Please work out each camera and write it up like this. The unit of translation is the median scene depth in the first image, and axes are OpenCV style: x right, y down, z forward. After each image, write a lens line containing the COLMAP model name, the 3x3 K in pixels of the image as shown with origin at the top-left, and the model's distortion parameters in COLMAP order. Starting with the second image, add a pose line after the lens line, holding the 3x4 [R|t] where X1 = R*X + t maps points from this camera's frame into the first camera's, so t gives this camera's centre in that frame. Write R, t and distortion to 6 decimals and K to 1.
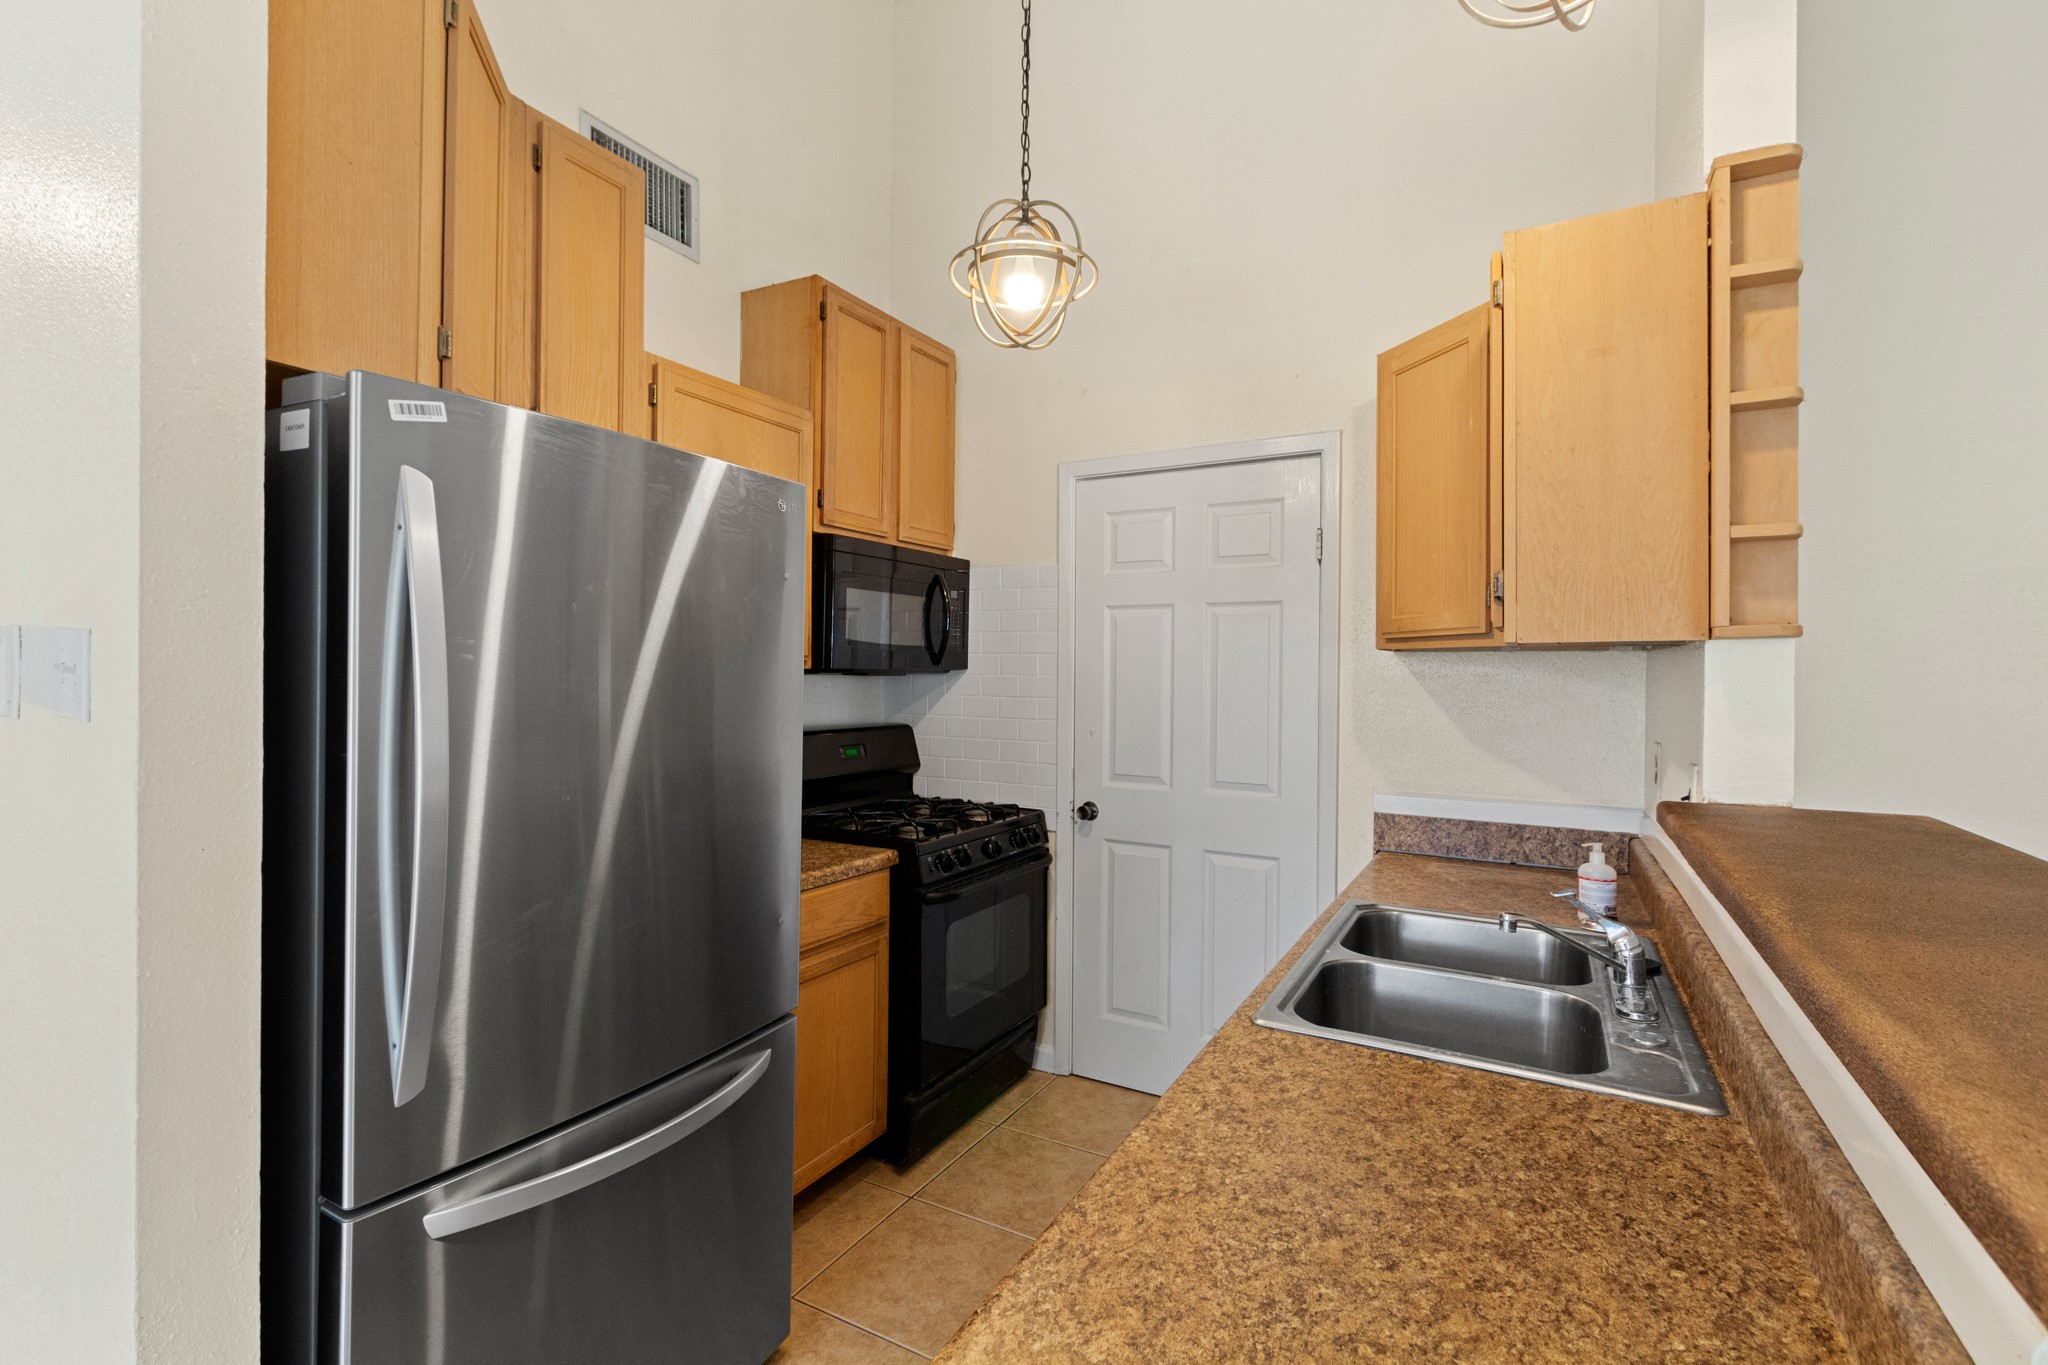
lens RADIAL K [[932.5, 0, 1024.8], [0, 932.5, 670.4], [0, 0, 1]] dist [0.027413, 0.000174]
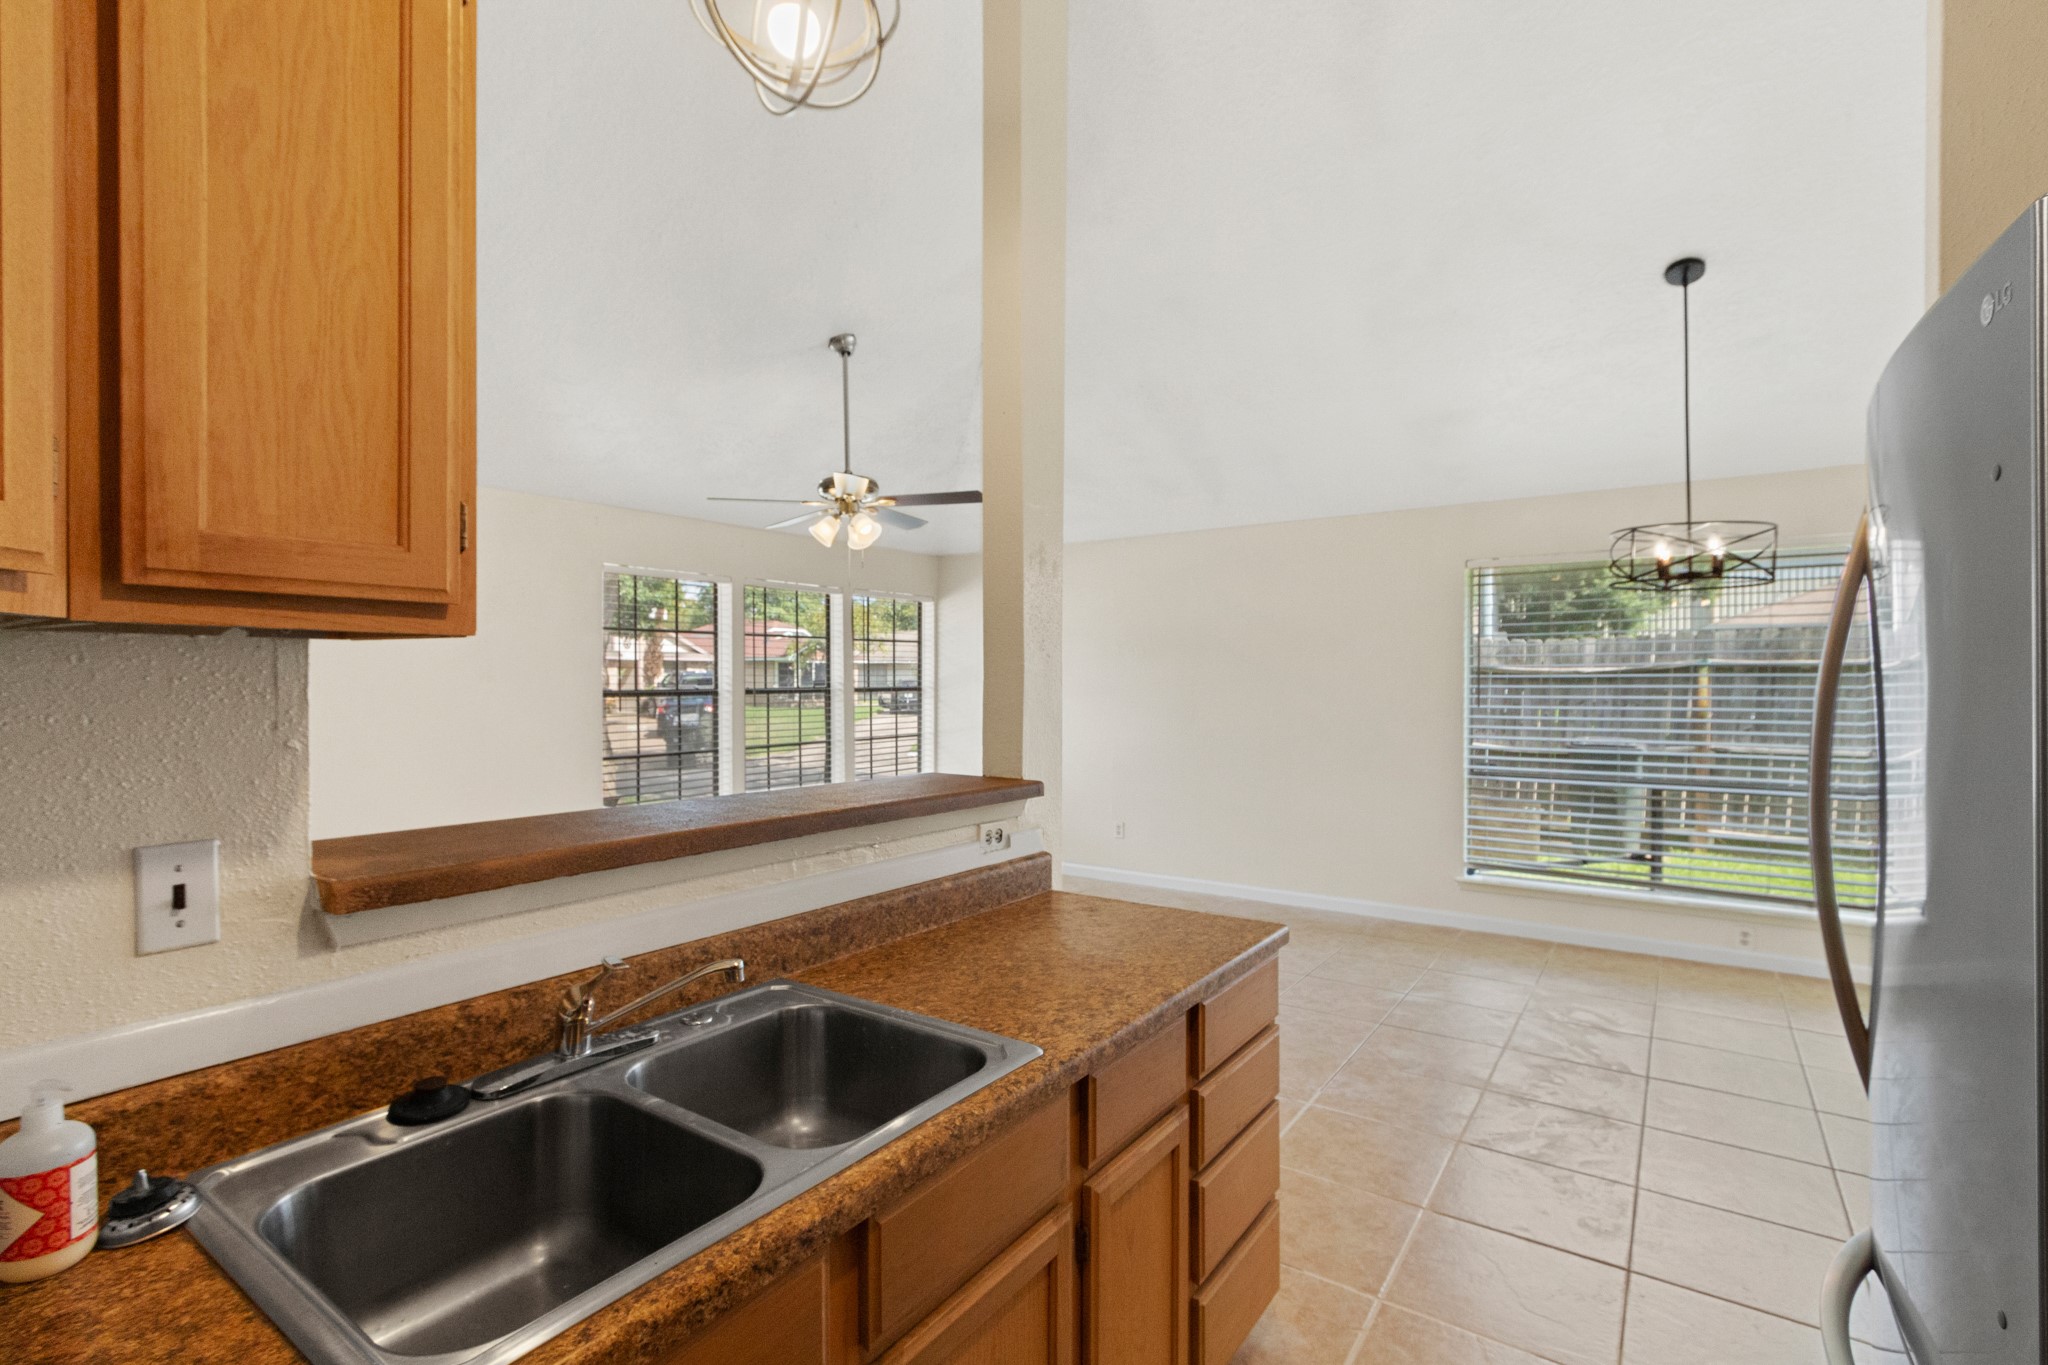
lens RADIAL K [[932.5, 0, 1017.7], [0, 932.5, 681.9], [0, 0, 1]] dist [0.027413, 0.000174]
pose [[-0.993597, -0.004606, 0.112889, 0.189341], [-0.004990, 0.999983, -0.003124, 0.000805], [-0.112873, -0.003668, -0.993603, 2.272878]]
